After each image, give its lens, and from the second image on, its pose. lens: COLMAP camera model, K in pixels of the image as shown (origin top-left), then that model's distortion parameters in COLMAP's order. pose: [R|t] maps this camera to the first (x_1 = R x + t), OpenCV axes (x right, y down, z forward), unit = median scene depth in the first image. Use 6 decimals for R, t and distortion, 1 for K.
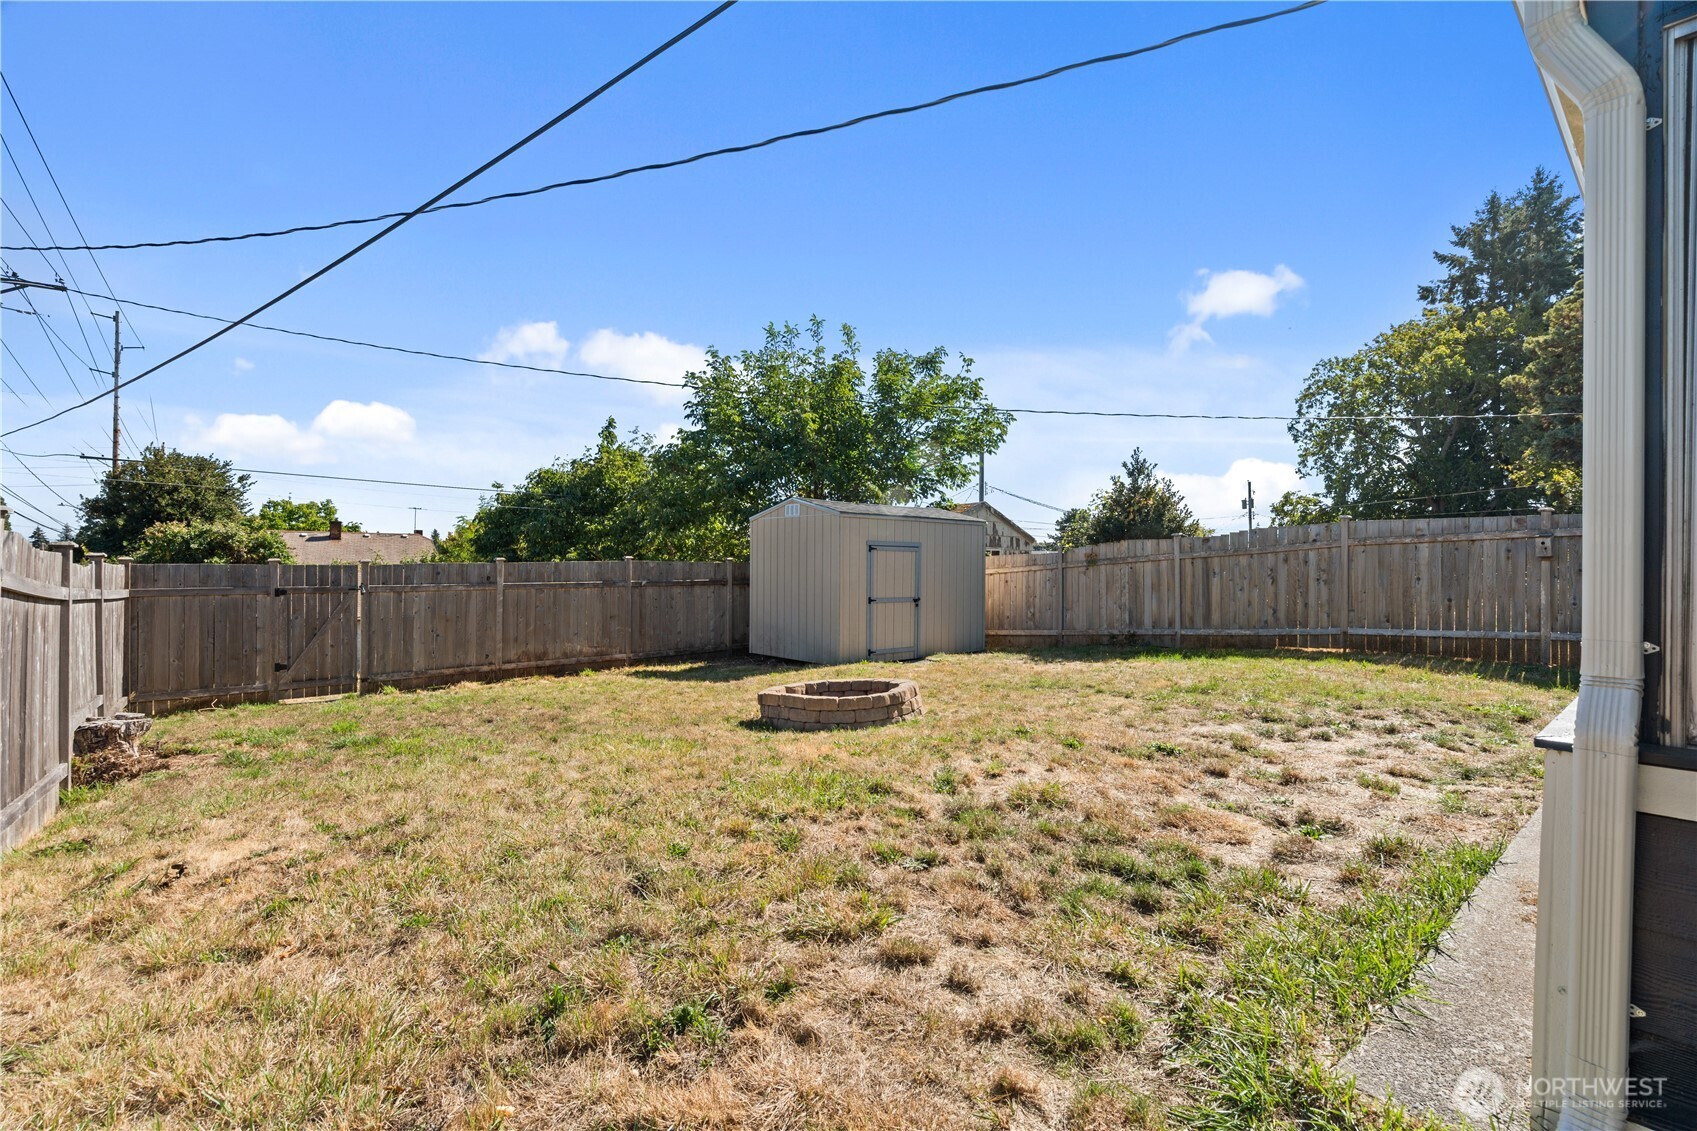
lens RADIAL K [[774.5, 0, 830.5], [0, 774.5, 560.8], [0, 0, 1]] dist [-0.007971, 0.006344]
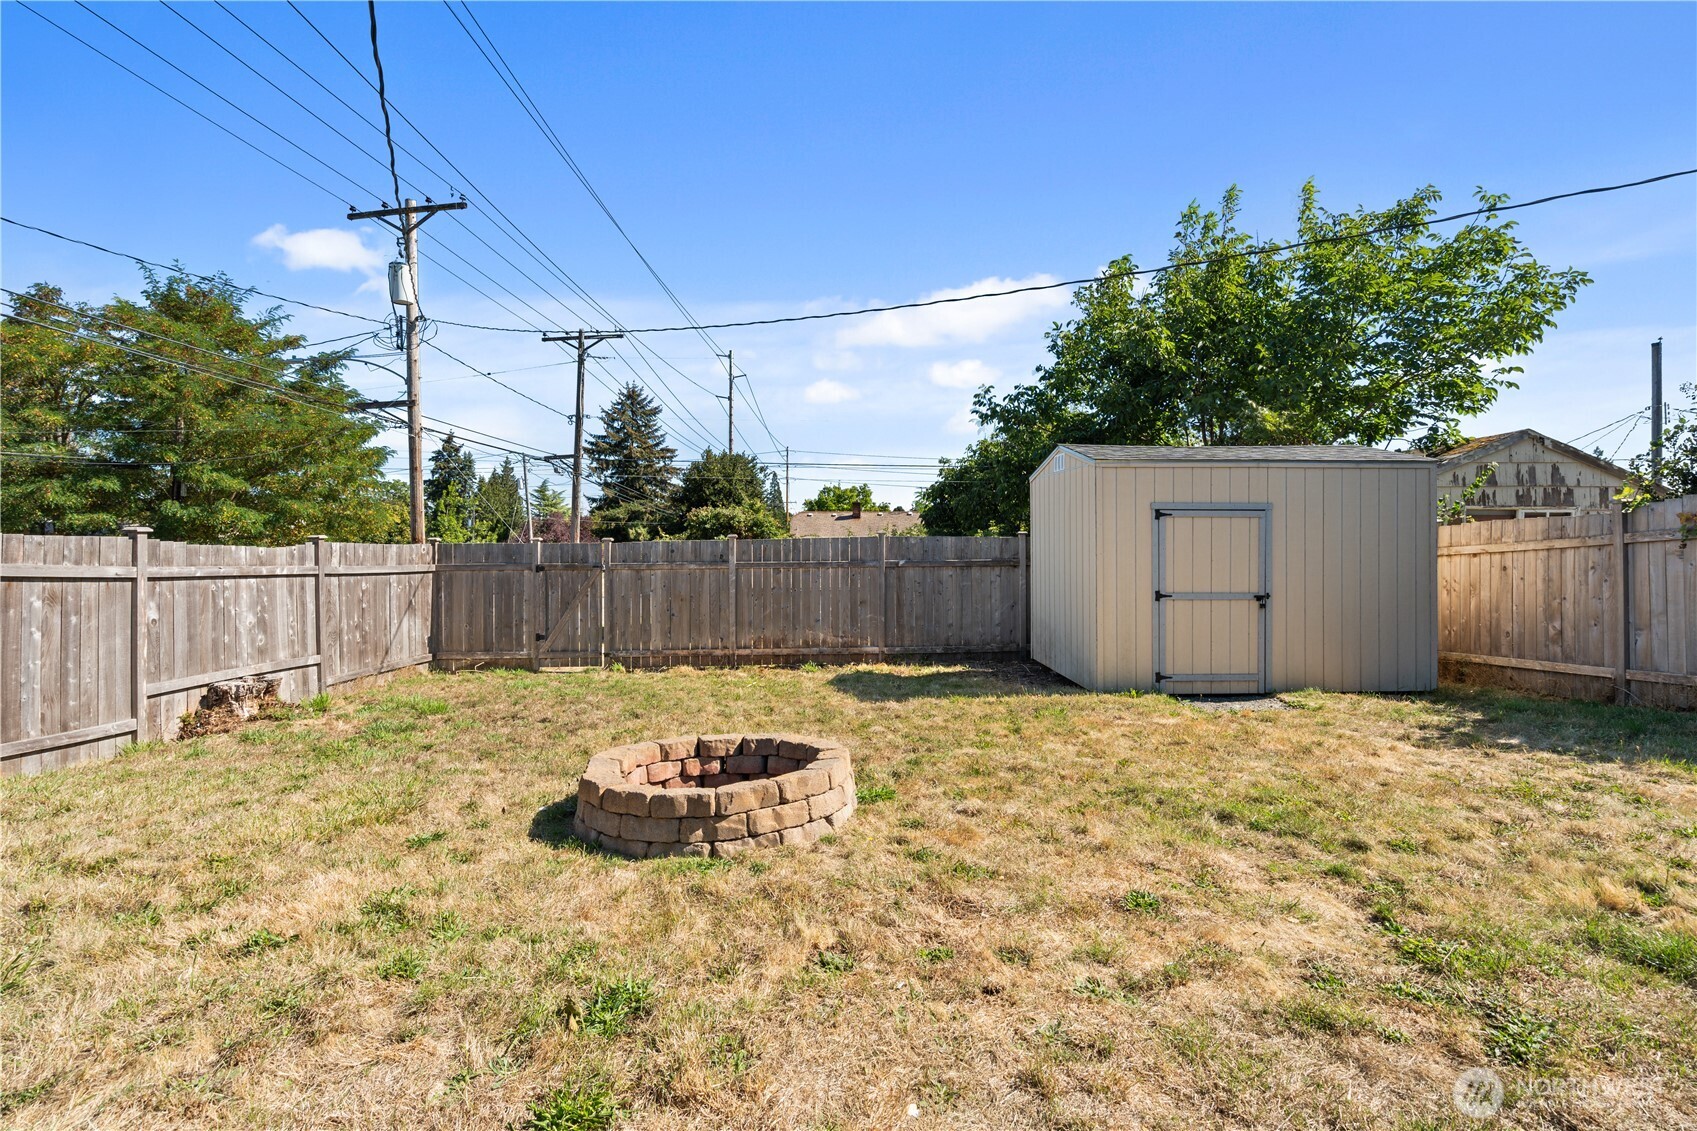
lens RADIAL K [[774.5, 0, 852.7], [0, 774.5, 521.2], [0, 0, 1]] dist [-0.007971, 0.006344]
pose [[0.780410, -0.019886, -0.624952, 0.240502], [0.009160, 0.999750, -0.020373, 0.000390], [0.625201, 0.010174, 0.780398, 0.325676]]
